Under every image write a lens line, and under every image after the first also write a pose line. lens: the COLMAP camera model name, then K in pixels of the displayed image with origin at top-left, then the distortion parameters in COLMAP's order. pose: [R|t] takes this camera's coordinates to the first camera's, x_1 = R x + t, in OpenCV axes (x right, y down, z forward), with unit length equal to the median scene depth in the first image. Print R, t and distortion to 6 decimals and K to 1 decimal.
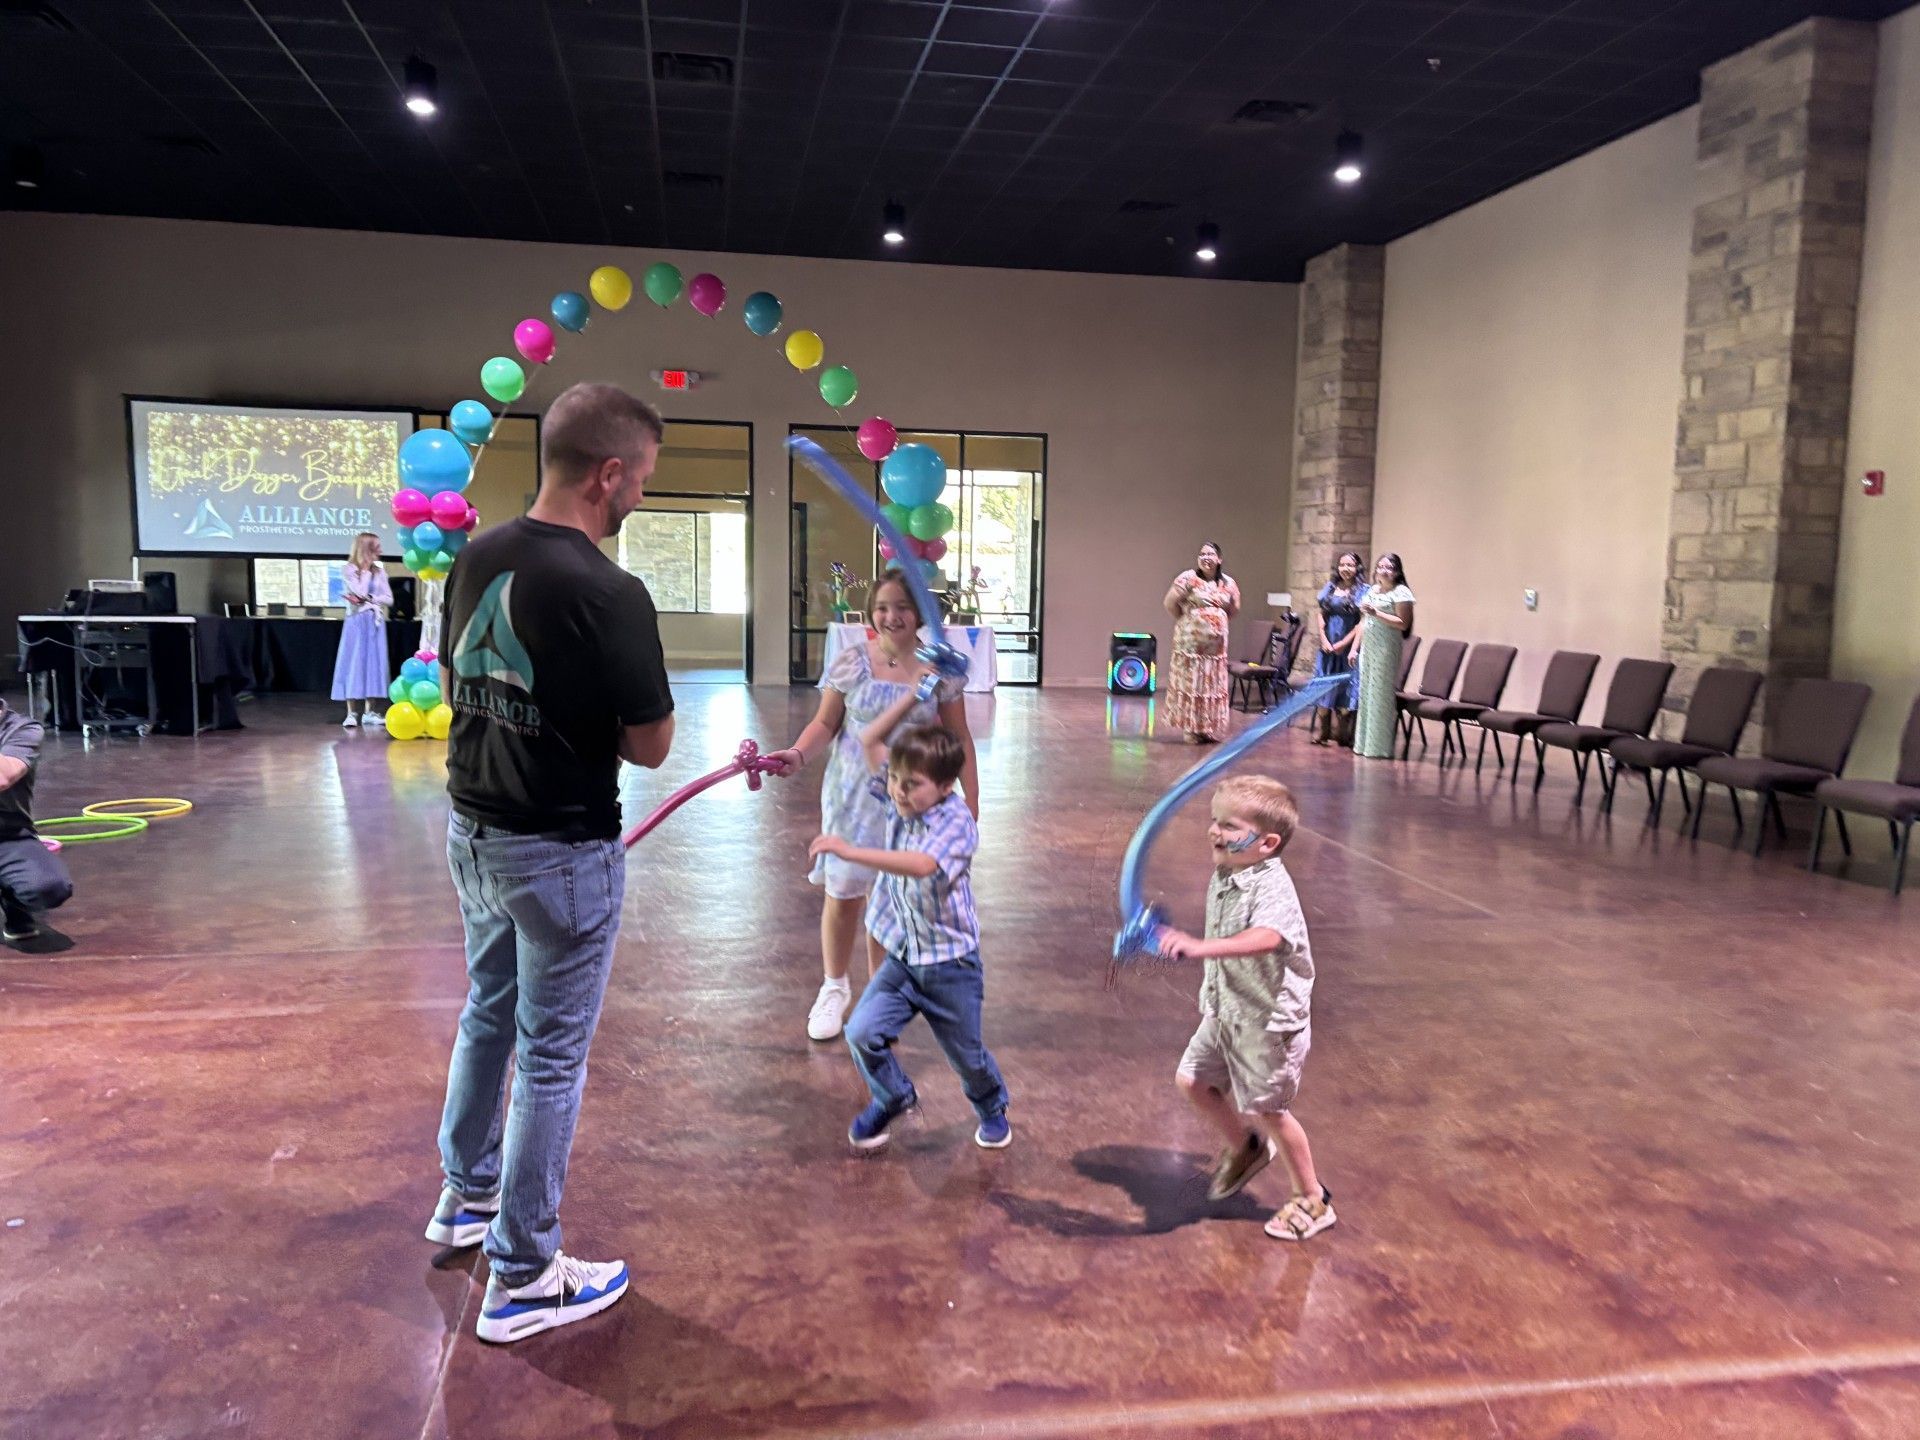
lens RADIAL K [[1442.7, 0, 966.3], [0, 1442.7, 702.0], [0, 0, 1]] dist [0.067317, -0.045054]
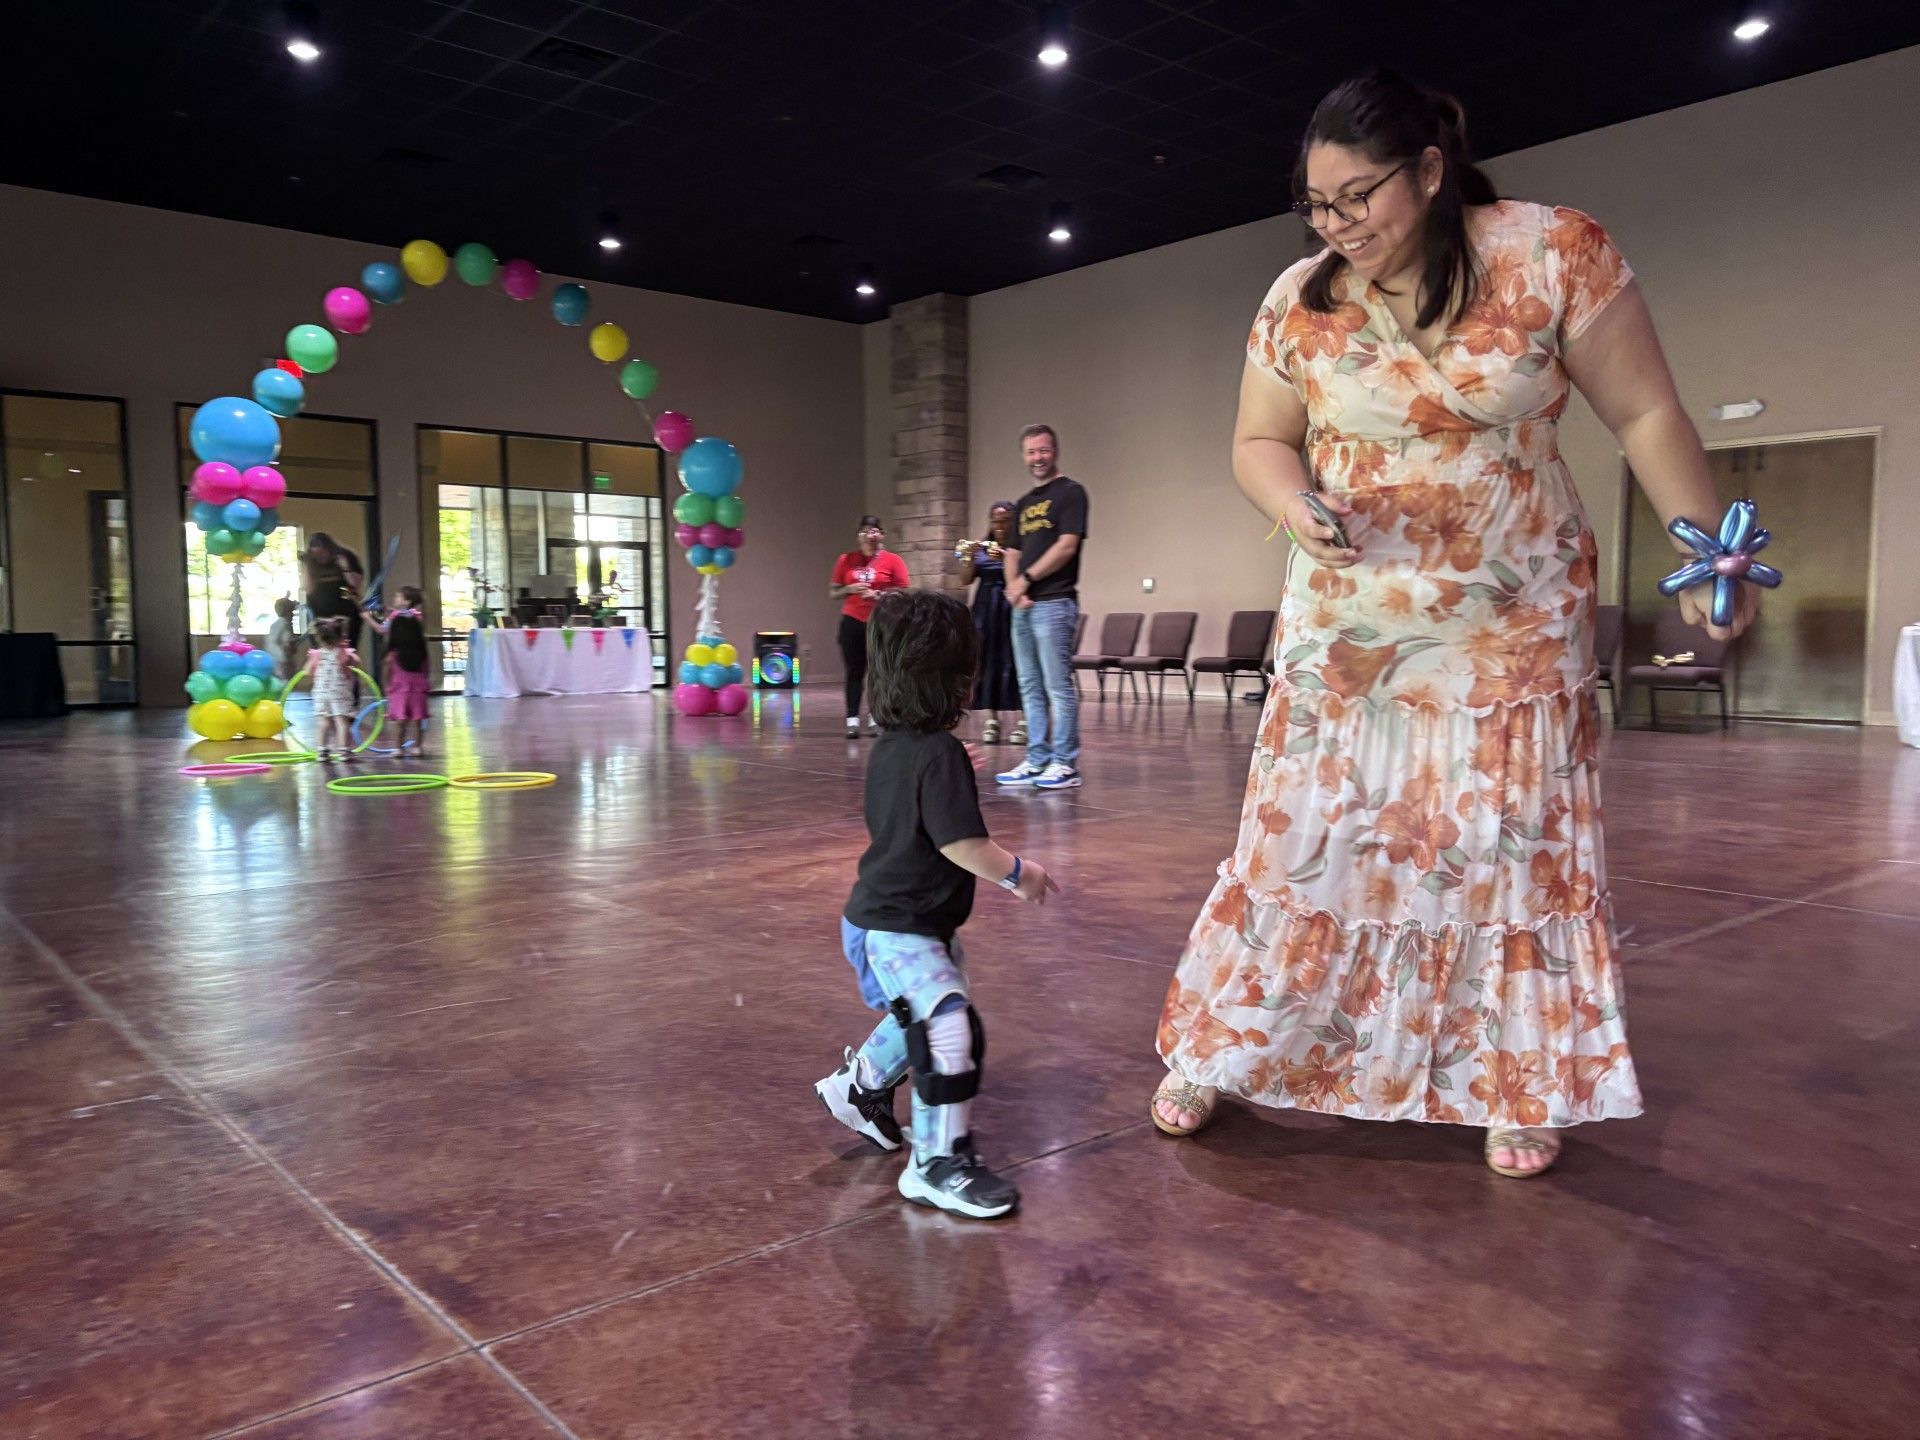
lens RADIAL K [[1442.7, 0, 971.3], [0, 1442.7, 765.6], [0, 0, 1]] dist [0.067317, -0.045054]
pose [[0.856192, -0.072667, 0.511522, -0.516829], [0.070626, 0.997227, 0.023452, 0.060466], [-0.511808, 0.016047, 0.858950, -0.021653]]
